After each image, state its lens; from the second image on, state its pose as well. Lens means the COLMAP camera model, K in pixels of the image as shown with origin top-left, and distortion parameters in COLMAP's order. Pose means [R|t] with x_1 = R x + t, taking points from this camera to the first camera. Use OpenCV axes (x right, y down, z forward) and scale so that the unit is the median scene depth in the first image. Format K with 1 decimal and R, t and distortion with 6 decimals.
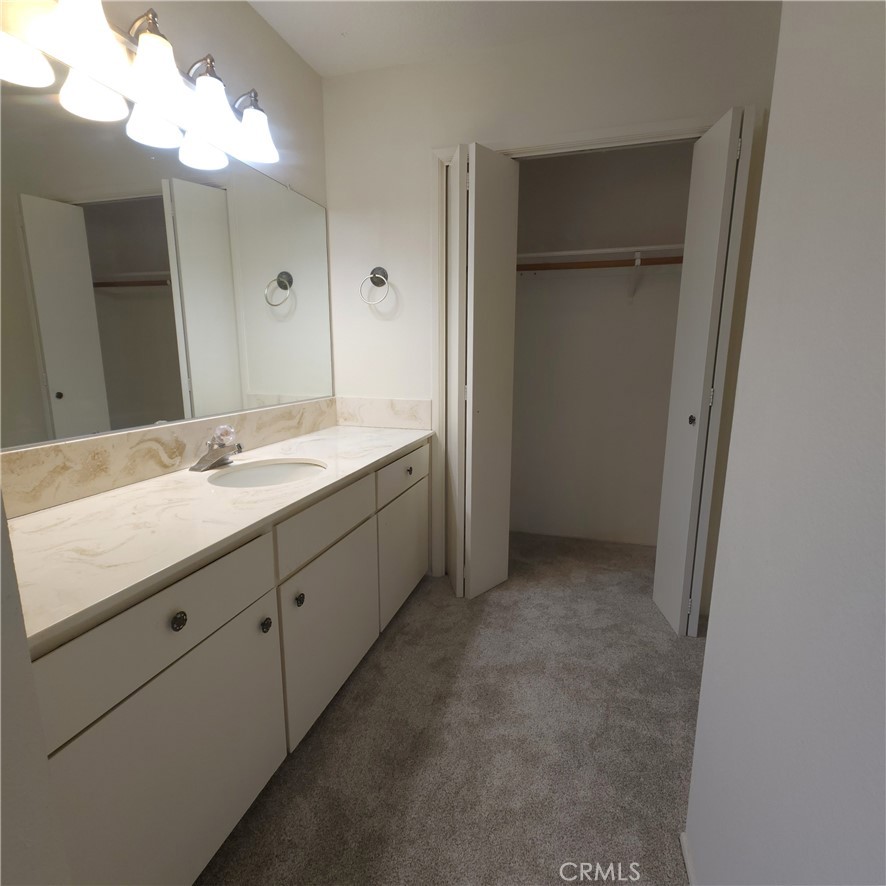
lens RADIAL K [[485.9, 0, 448.5], [0, 485.9, 440.9], [0, 0, 1]] dist [0.003551, 0.001251]
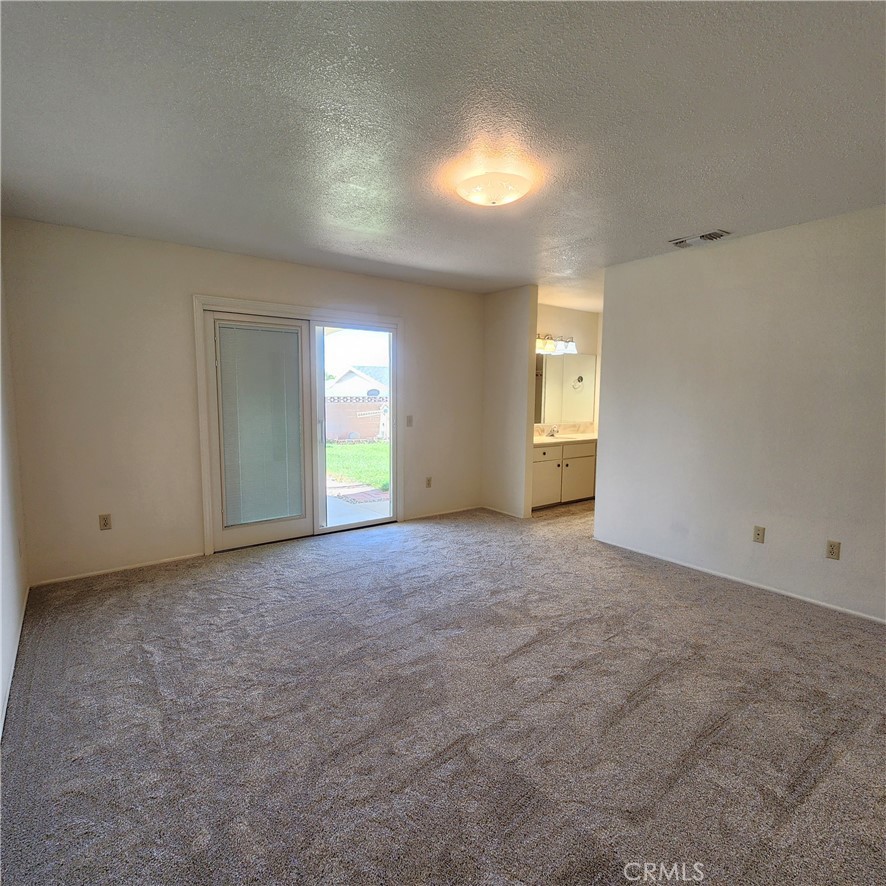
lens RADIAL K [[485.9, 0, 437.2], [0, 485.9, 440.7], [0, 0, 1]] dist [0.003551, 0.001251]
pose [[0.787117, 0.063384, -0.613538, 0.827595], [-0.117958, 0.991816, -0.048866, 0.273786], [0.605419, 0.110835, 0.788152, -1.817374]]
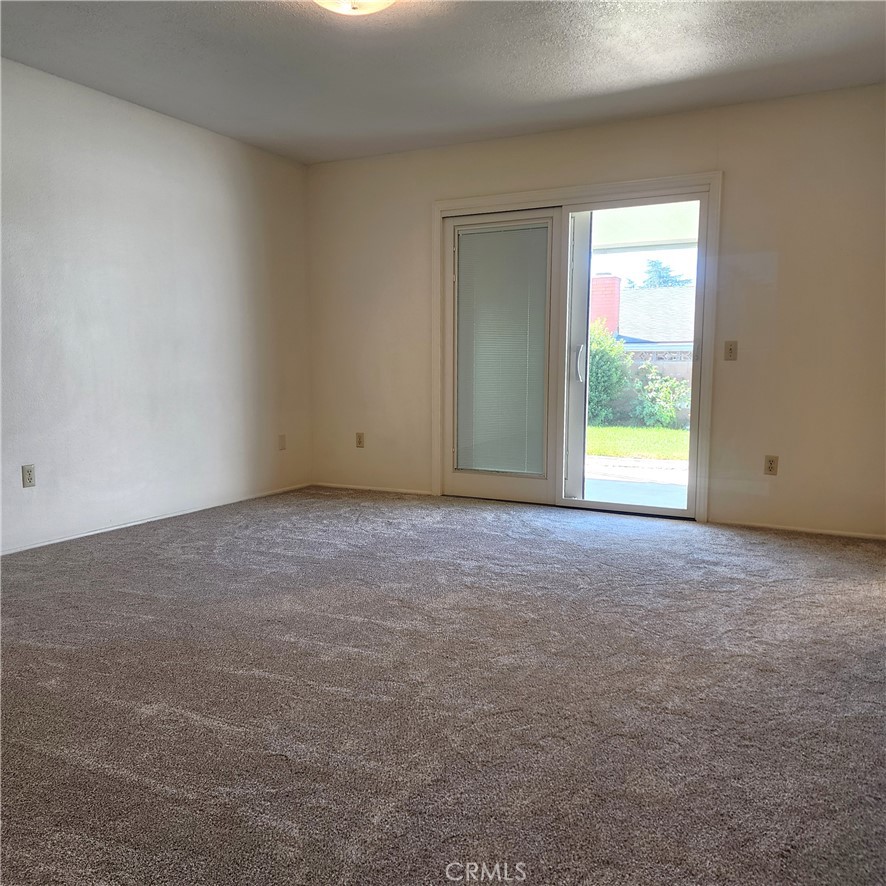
lens RADIAL K [[776.7, 0, 441.8], [0, 776.7, 444.3], [0, 0, 1]] dist [0.013063, -0.004068]
pose [[-0.212338, 0.101218, -0.971940, 1.519384], [-0.180200, 0.973508, 0.140749, 0.180433], [0.960438, 0.205030, -0.188473, -0.450838]]
